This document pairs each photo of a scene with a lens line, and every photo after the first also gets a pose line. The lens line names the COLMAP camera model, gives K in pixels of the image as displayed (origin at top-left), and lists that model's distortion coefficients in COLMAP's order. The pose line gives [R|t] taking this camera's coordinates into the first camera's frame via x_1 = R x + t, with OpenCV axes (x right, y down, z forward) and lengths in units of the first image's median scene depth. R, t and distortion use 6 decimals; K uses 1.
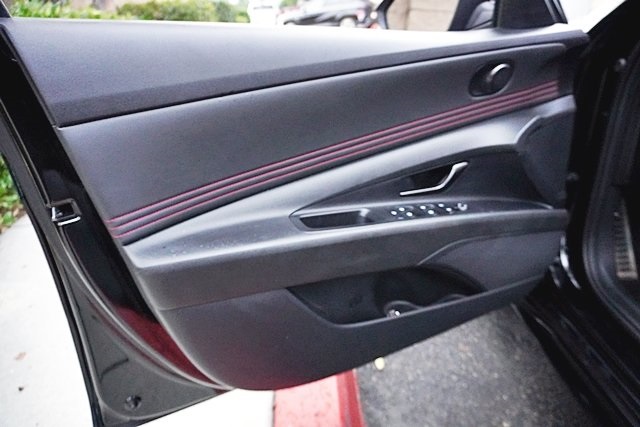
lens RADIAL K [[432.6, 0, 320.0], [0, 432.6, 213.5], [0, 0, 1]] dist [-0.021700, 0.002613]
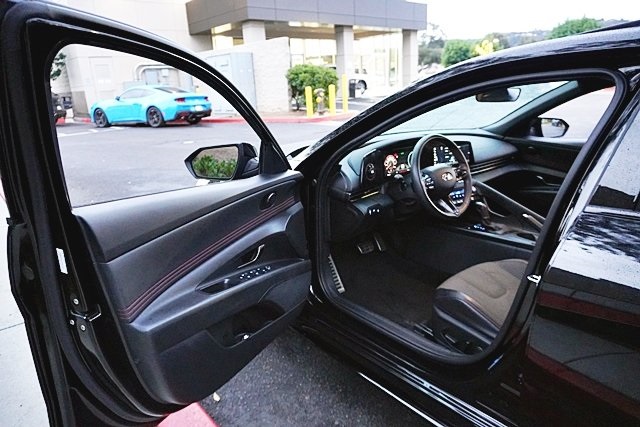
lens RADIAL K [[432.6, 0, 320.0], [0, 432.6, 213.5], [0, 0, 1]] dist [-0.021700, 0.002613]
pose [[0.781810, -0.126436, 0.610564, -0.598059], [0.238073, 0.965566, -0.104896, 0.006954], [-0.576277, 0.227368, 0.784990, -0.637393]]
